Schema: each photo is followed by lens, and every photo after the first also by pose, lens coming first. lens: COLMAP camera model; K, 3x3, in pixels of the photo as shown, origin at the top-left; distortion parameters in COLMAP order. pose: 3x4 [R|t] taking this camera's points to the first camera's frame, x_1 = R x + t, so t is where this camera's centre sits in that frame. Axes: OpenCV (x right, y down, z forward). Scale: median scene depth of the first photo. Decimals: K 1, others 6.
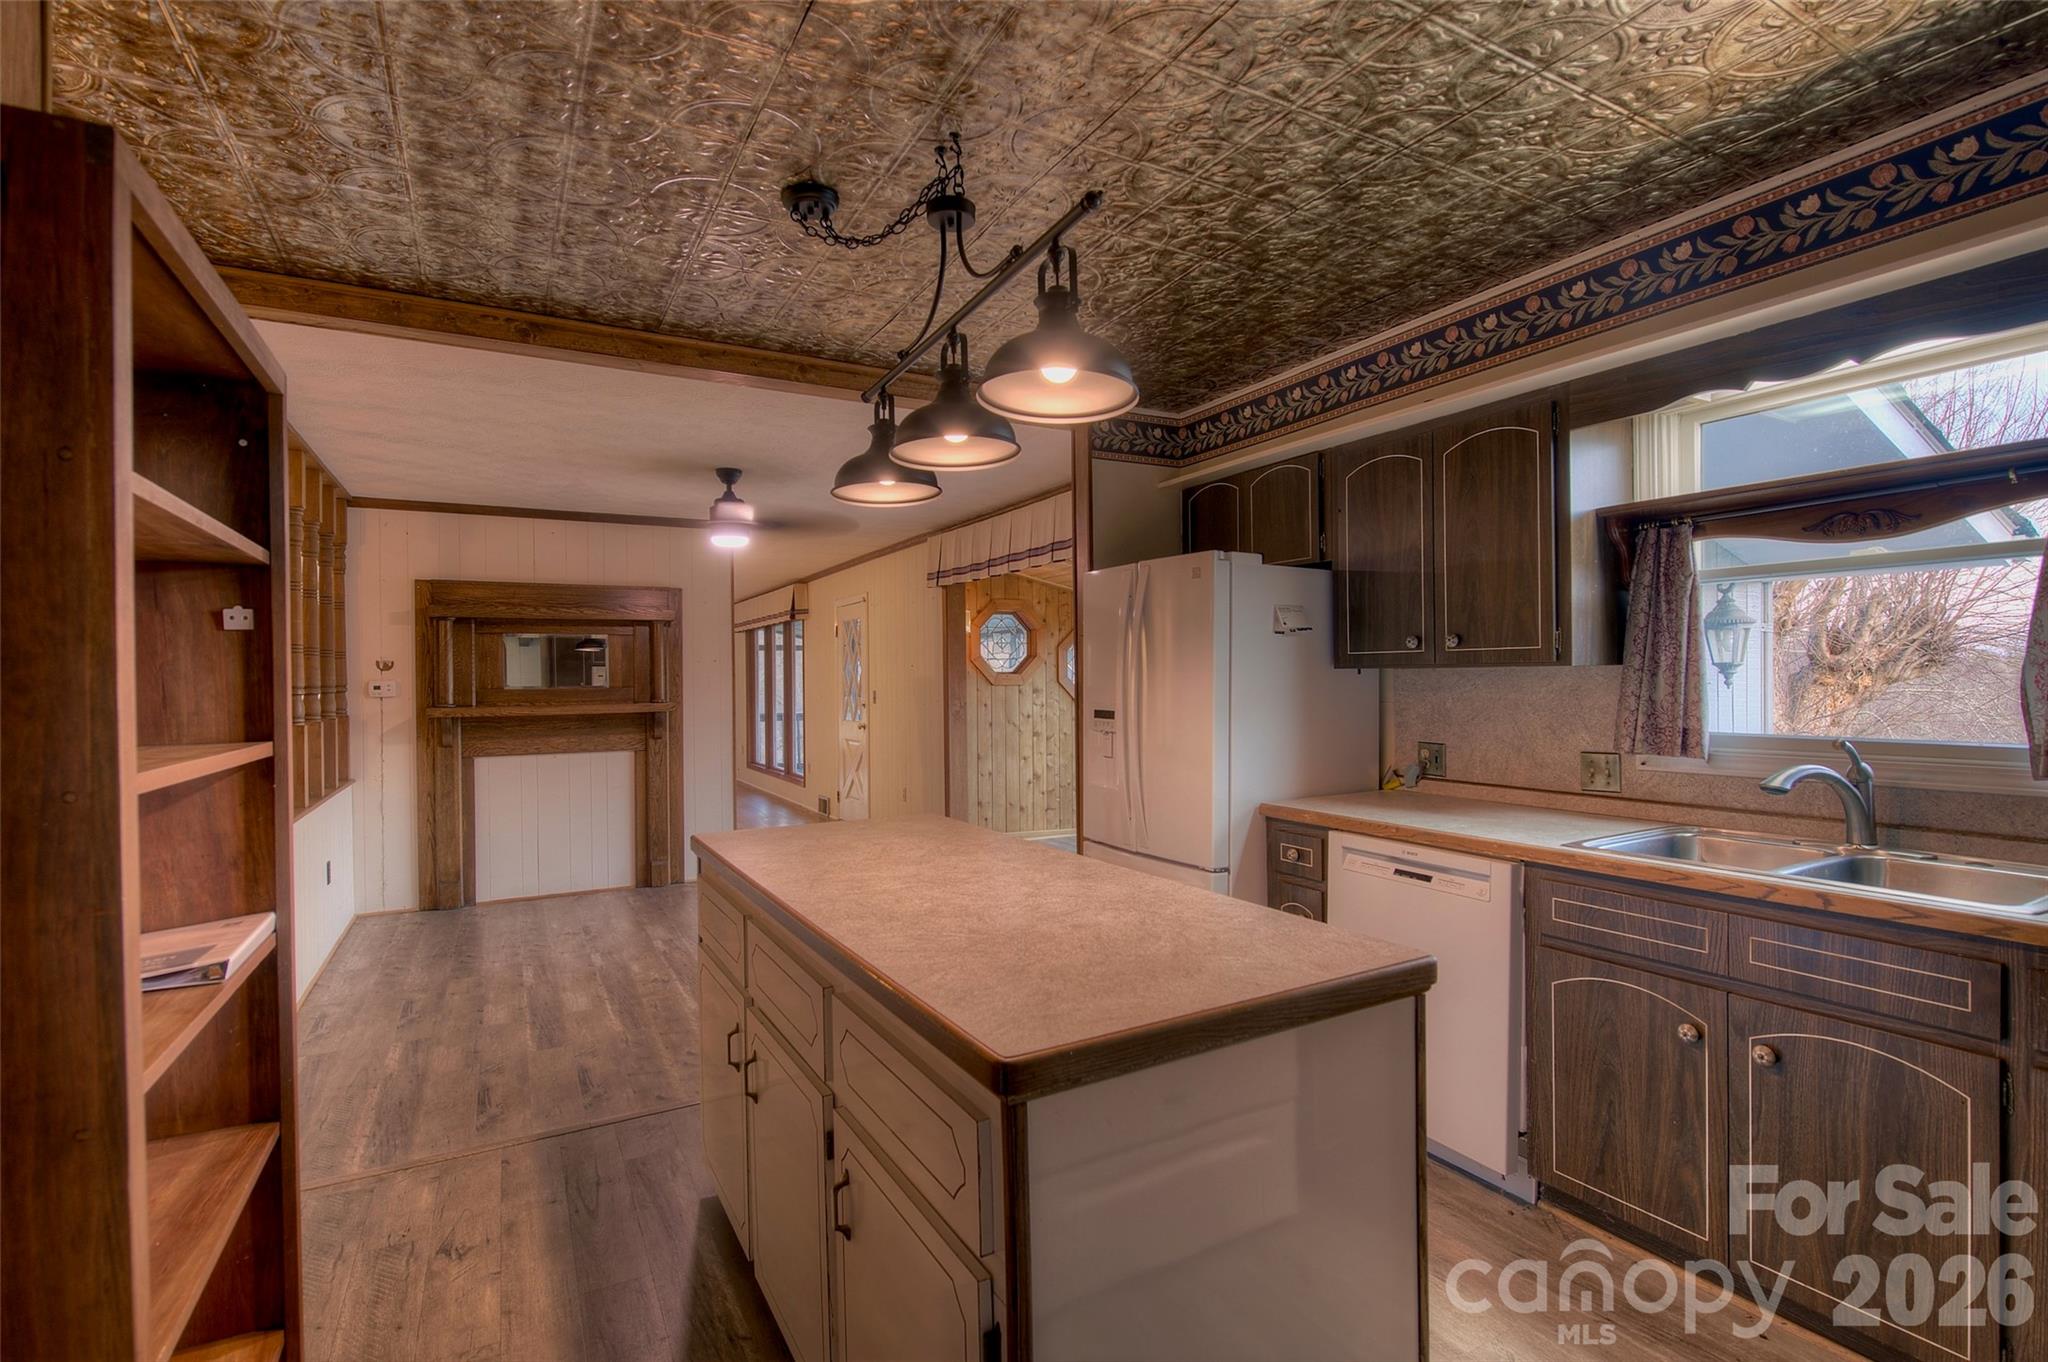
lens RADIAL K [[964.3, 0, 1038.6], [0, 964.3, 689.4], [0, 0, 1]] dist [-0.026290, -0.001604]
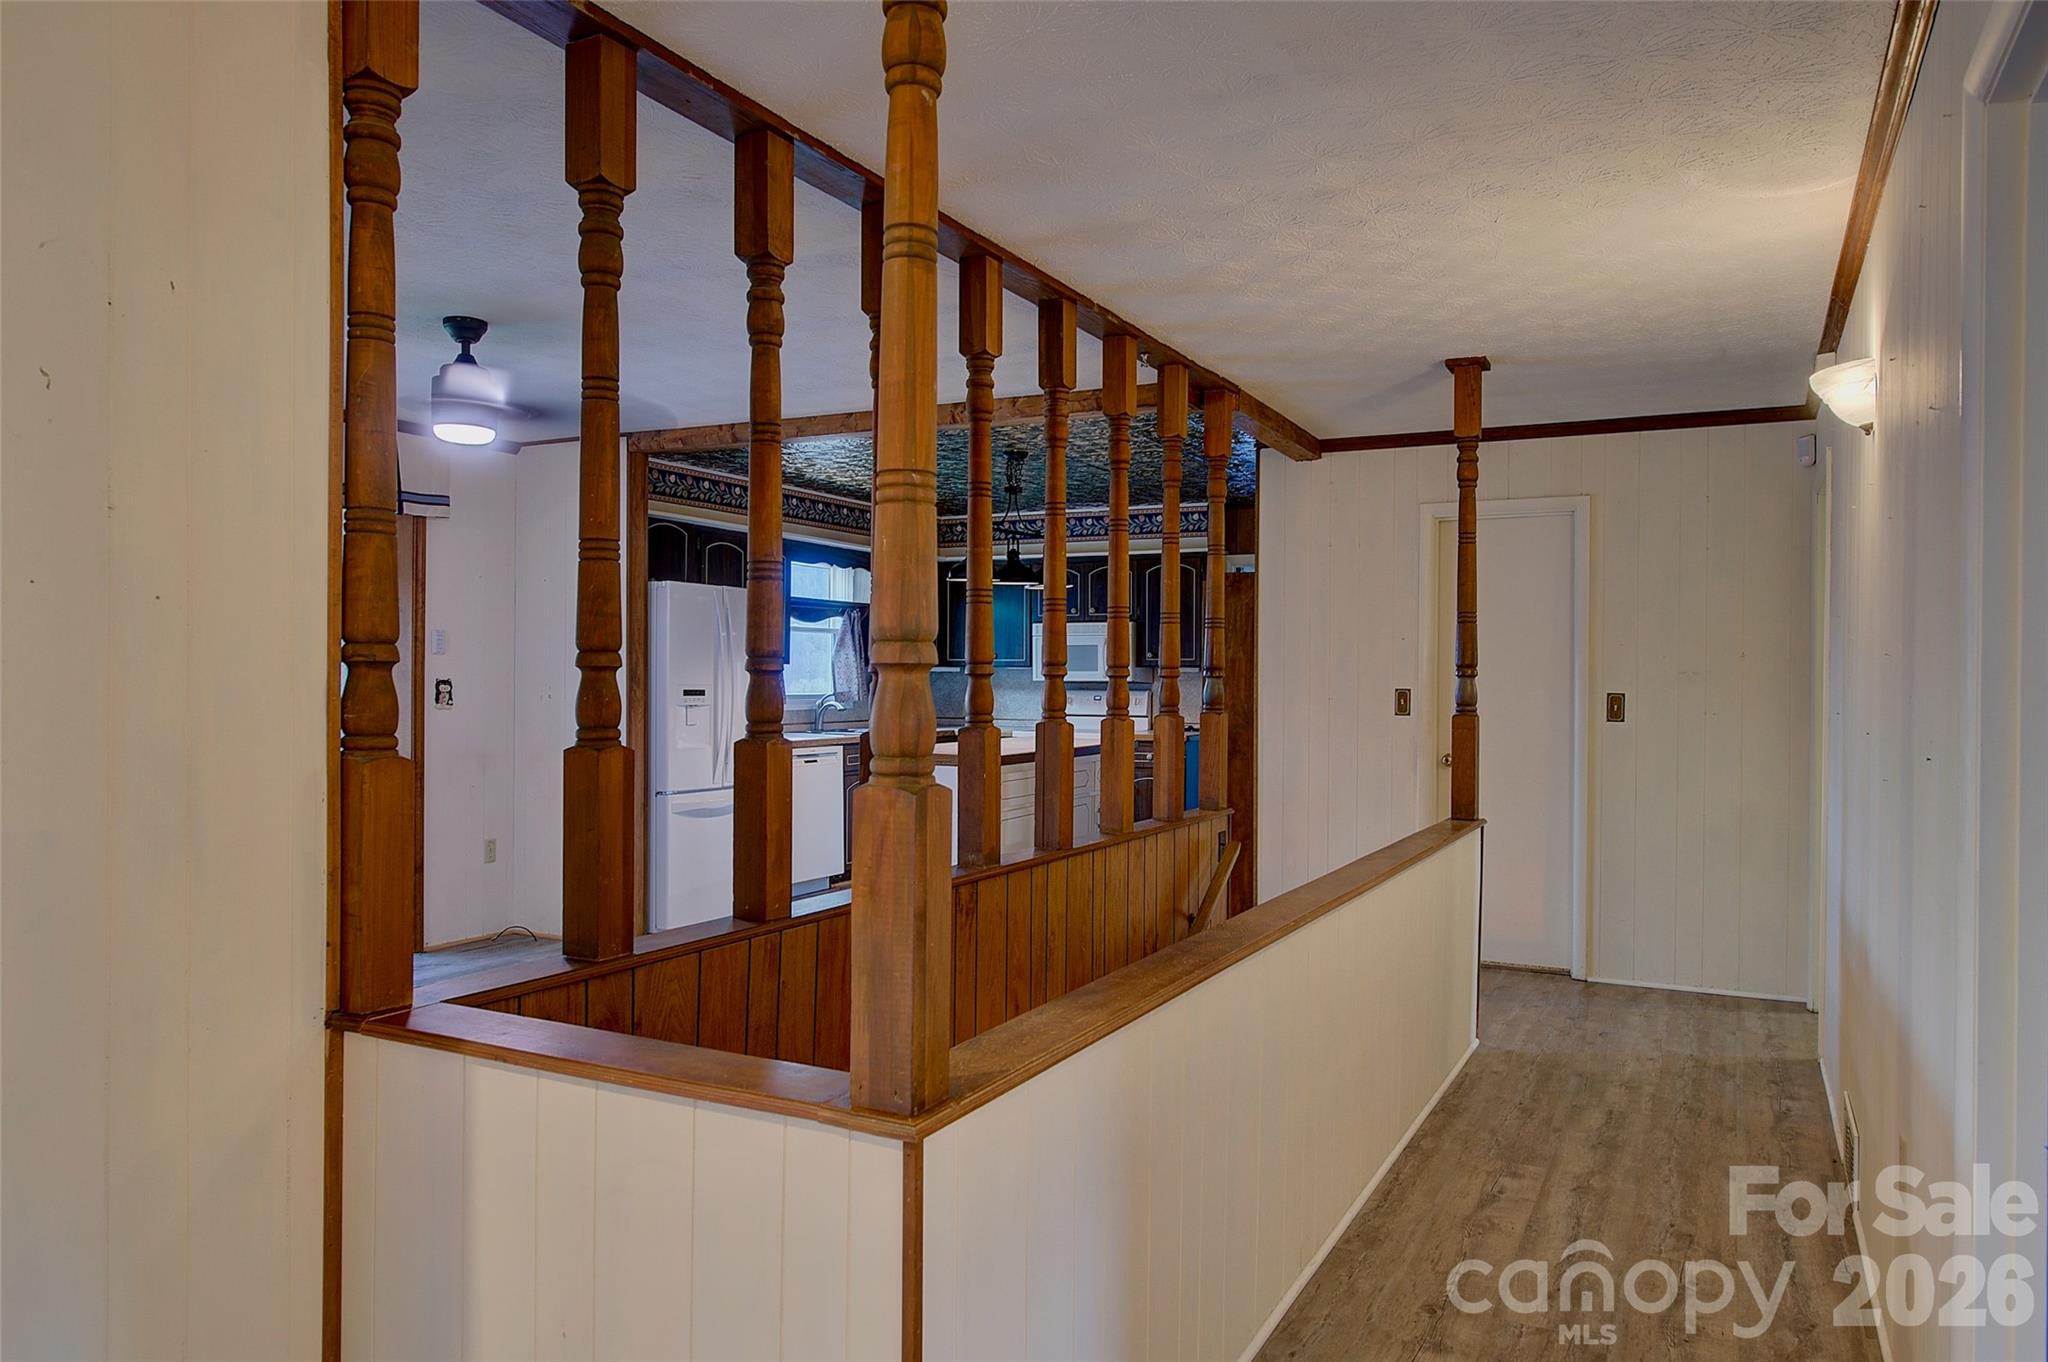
lens RADIAL K [[1342.8, 0, 1037.2], [0, 1342.8, 685.5], [0, 0, 1]] dist [0.008046, 0.000305]
pose [[-0.546411, -0.002799, 0.837513, -2.221010], [-0.000323, 0.999995, 0.003131, 0.013245], [-0.837517, 0.001440, -0.546409, 2.052863]]
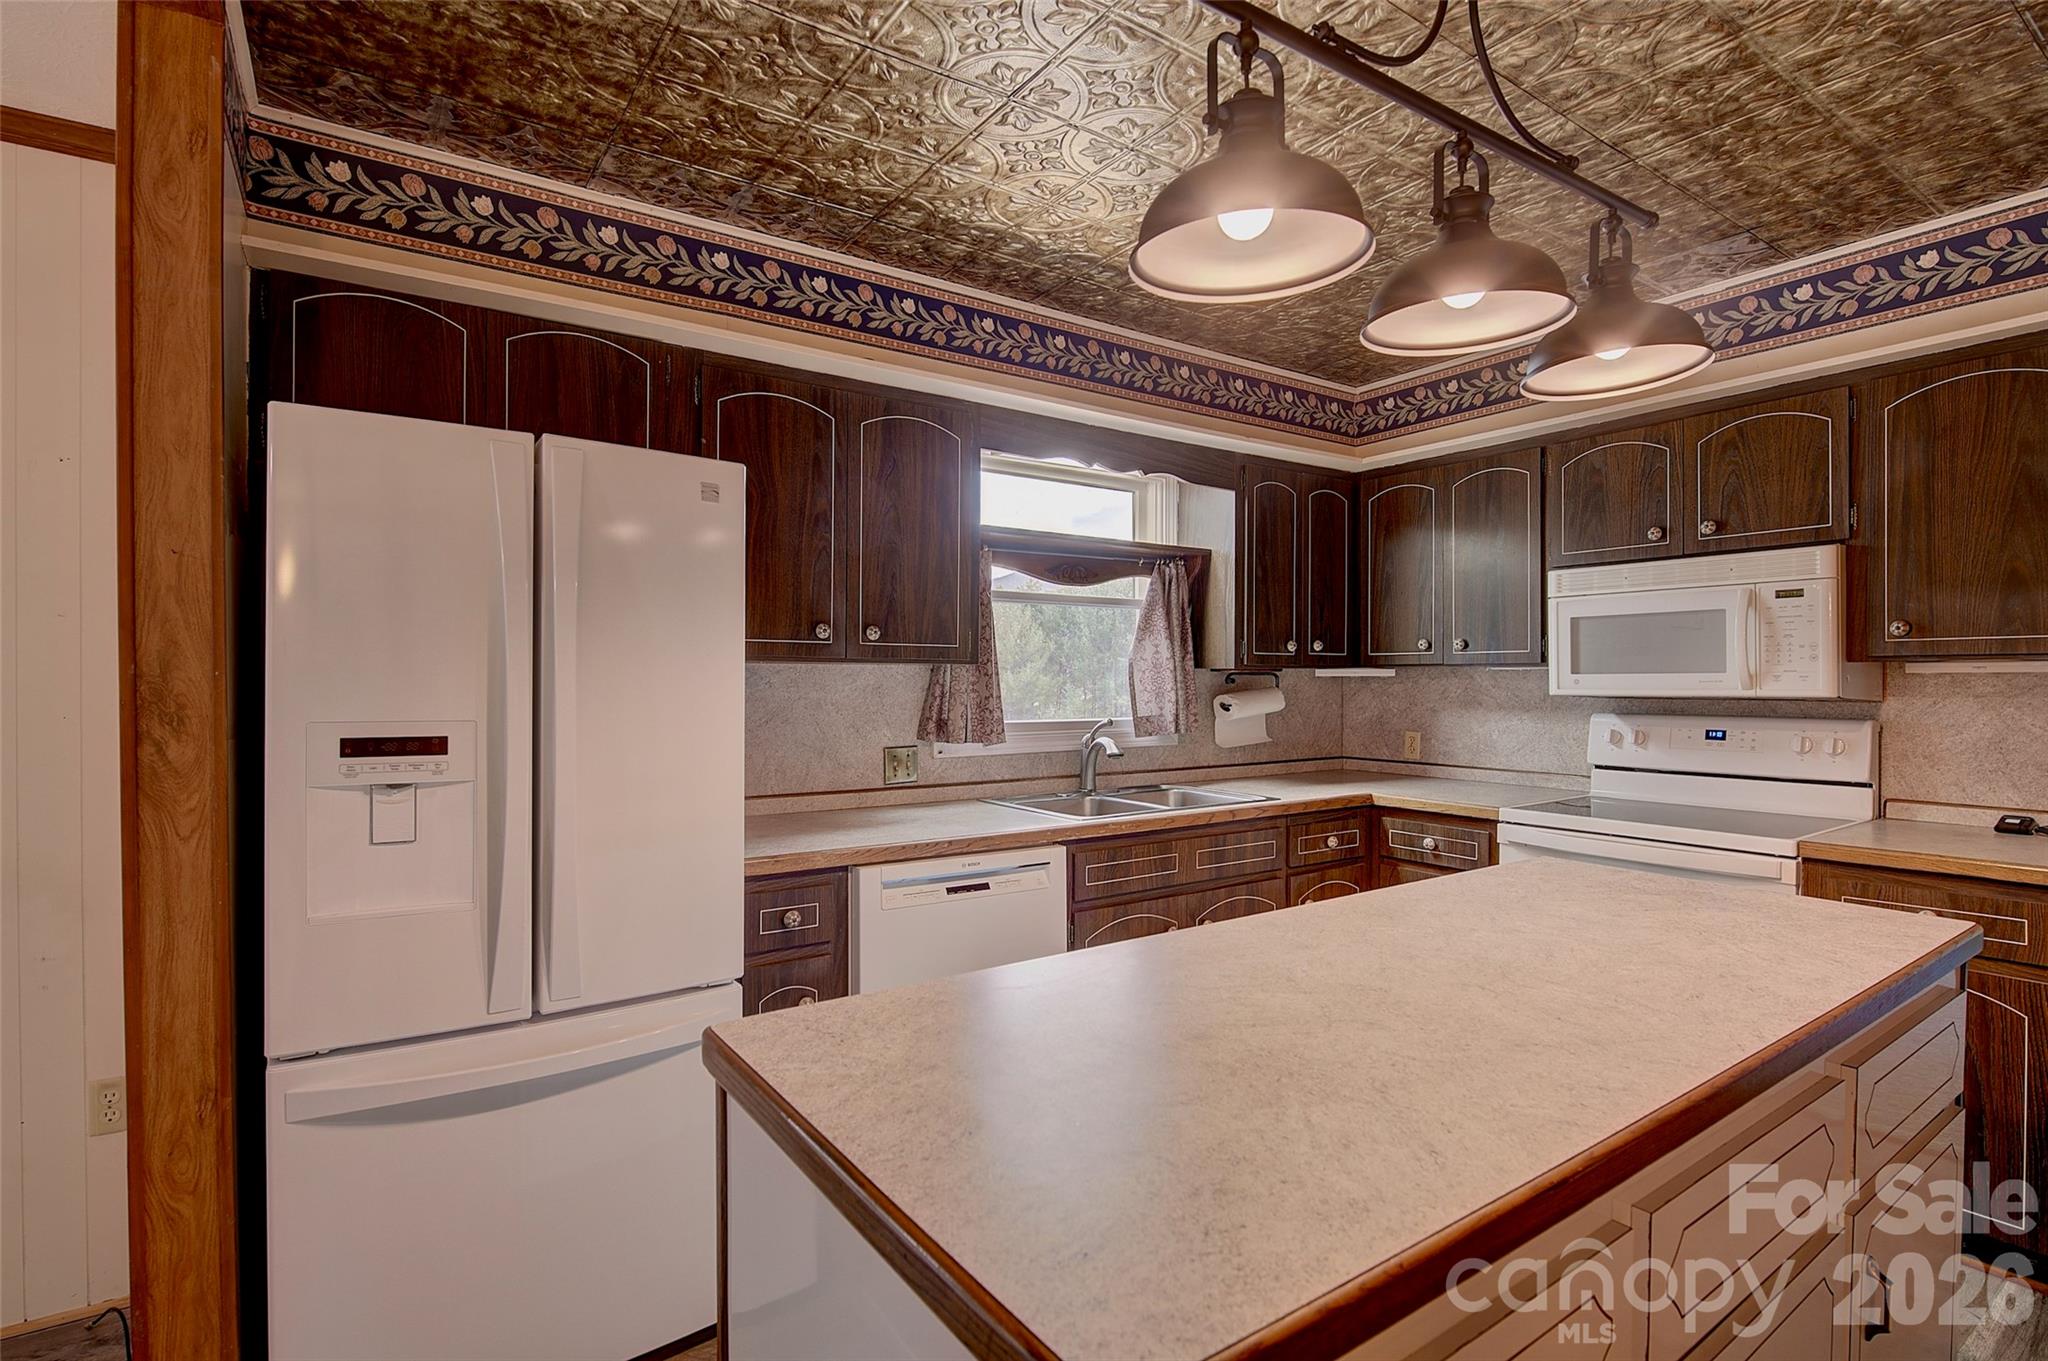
lens RADIAL K [[975.9, 0, 1037.0], [0, 975.9, 684.1], [0, 0, 1]] dist [-0.006371, -0.001796]
pose [[-0.092288, 0.001738, 0.995731, -0.508948], [0.004214, 0.999990, -0.001354, -0.001092], [-0.995723, 0.004071, -0.092294, 0.946325]]
